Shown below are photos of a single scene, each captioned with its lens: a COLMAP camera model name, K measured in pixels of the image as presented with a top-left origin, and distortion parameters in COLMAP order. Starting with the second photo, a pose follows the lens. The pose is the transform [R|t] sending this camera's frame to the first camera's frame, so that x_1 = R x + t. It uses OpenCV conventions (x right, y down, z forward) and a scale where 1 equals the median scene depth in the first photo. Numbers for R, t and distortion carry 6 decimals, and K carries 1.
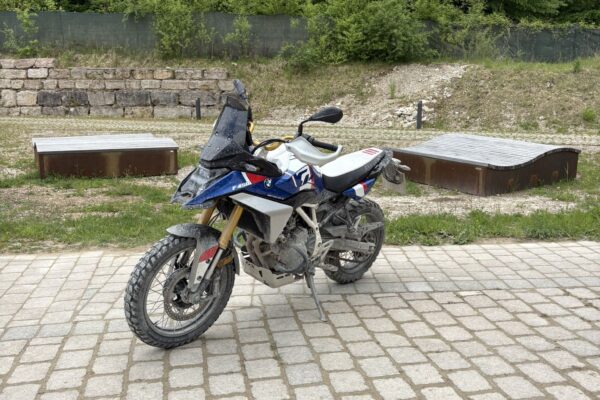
lens RADIAL K [[605.1, 0, 299.8], [0, 605.1, 192.0], [0, 0, 1]] dist [0.035593, 0.000000]
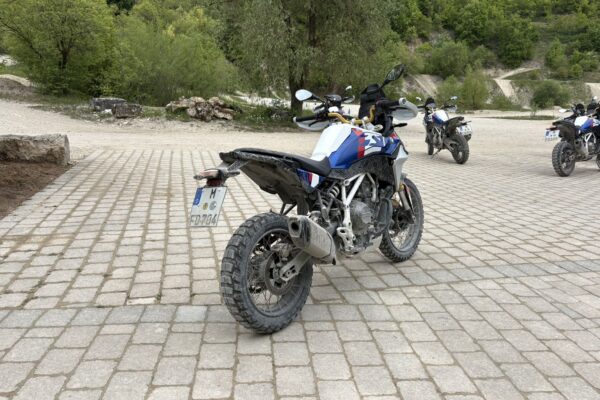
lens RADIAL K [[454.8, 0, 300.2], [0, 454.8, 198.5], [0, 0, 1]] dist [0.046860, -0.049038]
pose [[-0.997503, -0.012772, -0.069464, 0.096511], [-0.038056, 0.925729, 0.376269, -0.226584], [0.059499, 0.377973, -0.923903, 1.543676]]
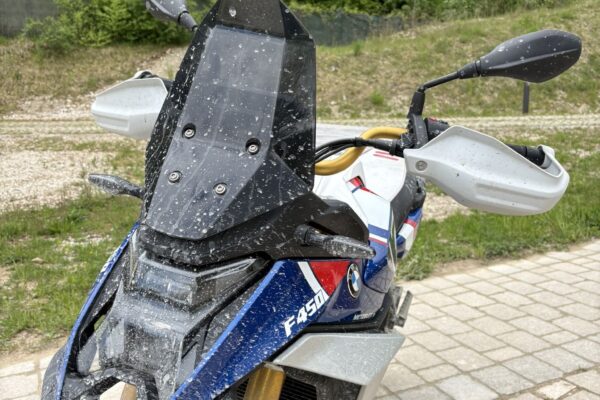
lens RADIAL K [[609.5, 0, 290.9], [0, 609.5, 199.6], [0, 0, 1]] dist [0.020594, 0.000000]
pose [[0.923143, -0.088871, 0.374043, -0.151524], [0.079485, 0.996014, 0.040478, -0.055181], [-0.376149, -0.007636, 0.926528, 0.548379]]
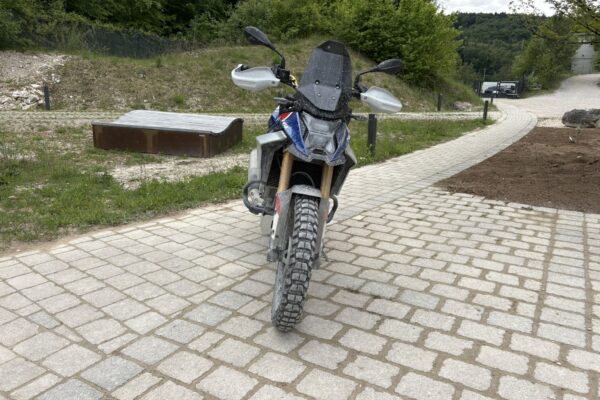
lens RADIAL K [[454.8, 0, 300.3], [0, 454.8, 199.8], [0, 0, 1]] dist [0.046860, -0.049038]
pose [[0.664810, -0.159436, 0.729800, -0.516407], [0.101164, 0.987174, 0.123508, -0.007117], [-0.740131, -0.008280, 0.672412, 0.419748]]
